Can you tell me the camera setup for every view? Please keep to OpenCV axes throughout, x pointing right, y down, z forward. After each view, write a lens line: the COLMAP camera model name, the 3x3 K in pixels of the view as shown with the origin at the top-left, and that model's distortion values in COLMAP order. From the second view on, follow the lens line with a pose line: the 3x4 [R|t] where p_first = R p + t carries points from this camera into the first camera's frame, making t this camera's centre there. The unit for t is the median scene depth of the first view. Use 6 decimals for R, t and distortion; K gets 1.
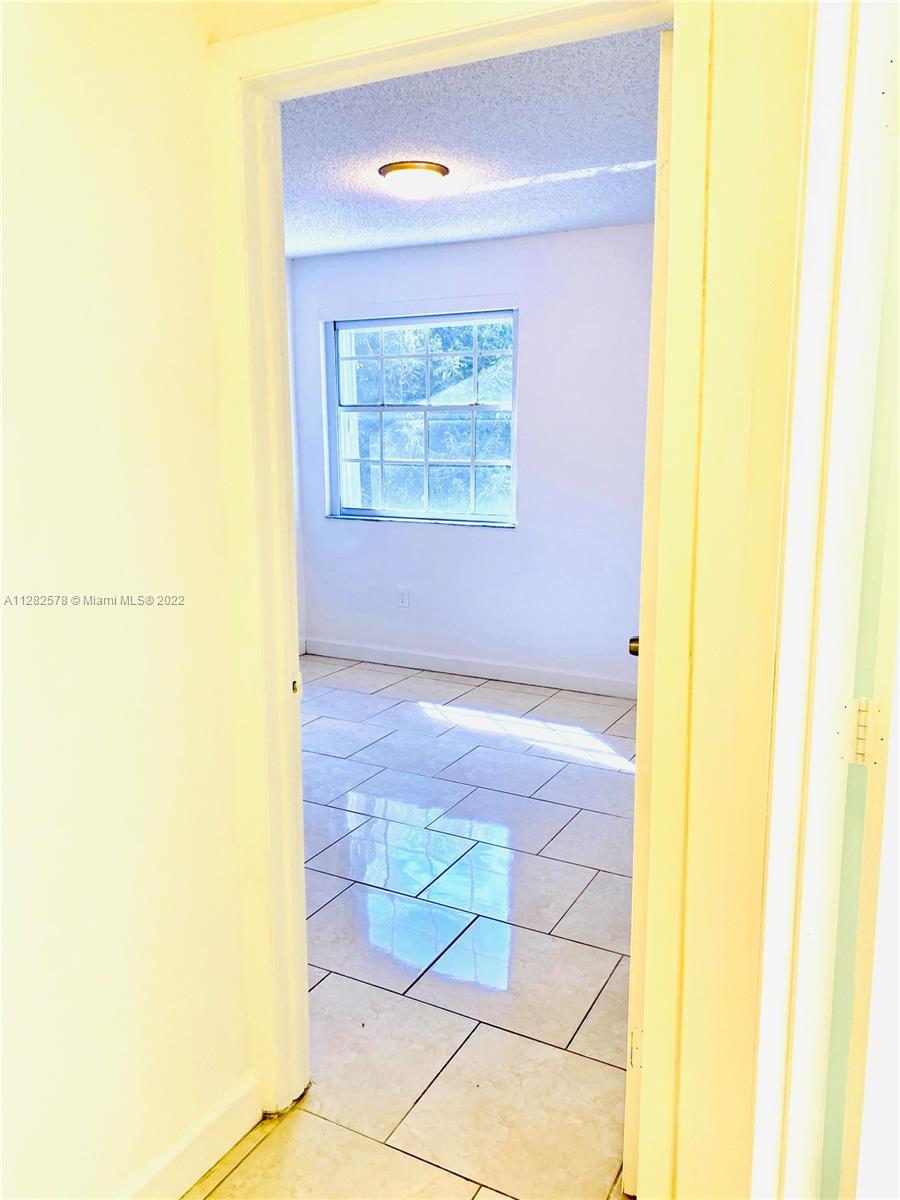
lens RADIAL K [[905.7, 0, 450.0], [0, 905.7, 600.0], [0, 0, 1]] dist [0.171746, -0.536559]
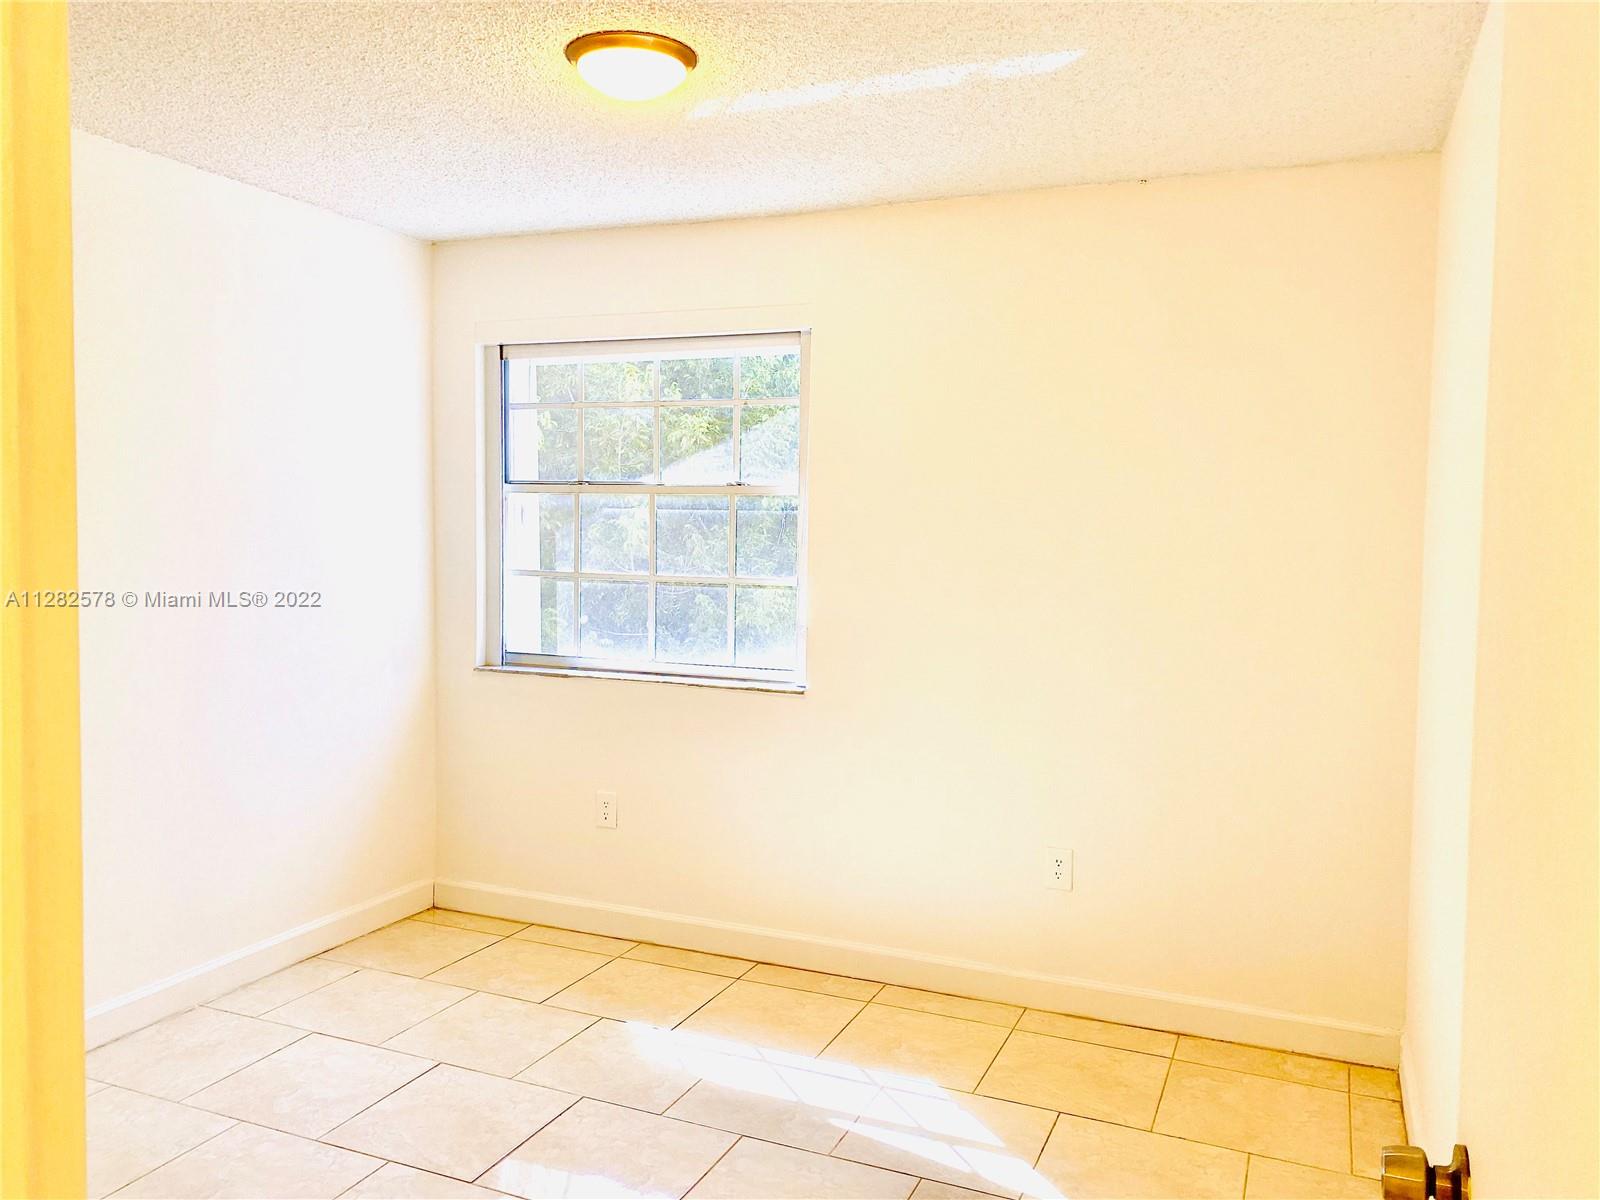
lens RADIAL K [[1210.2, 0, 800.0], [0, 1210.2, 600.0], [0, 0, 1]] dist [0.028930, -0.030205]
pose [[0.995879, 0.011893, 0.089909, -0.000747], [-0.001249, 0.993069, -0.117525, -0.043675], [-0.090684, 0.116929, 0.988991, 0.208842]]
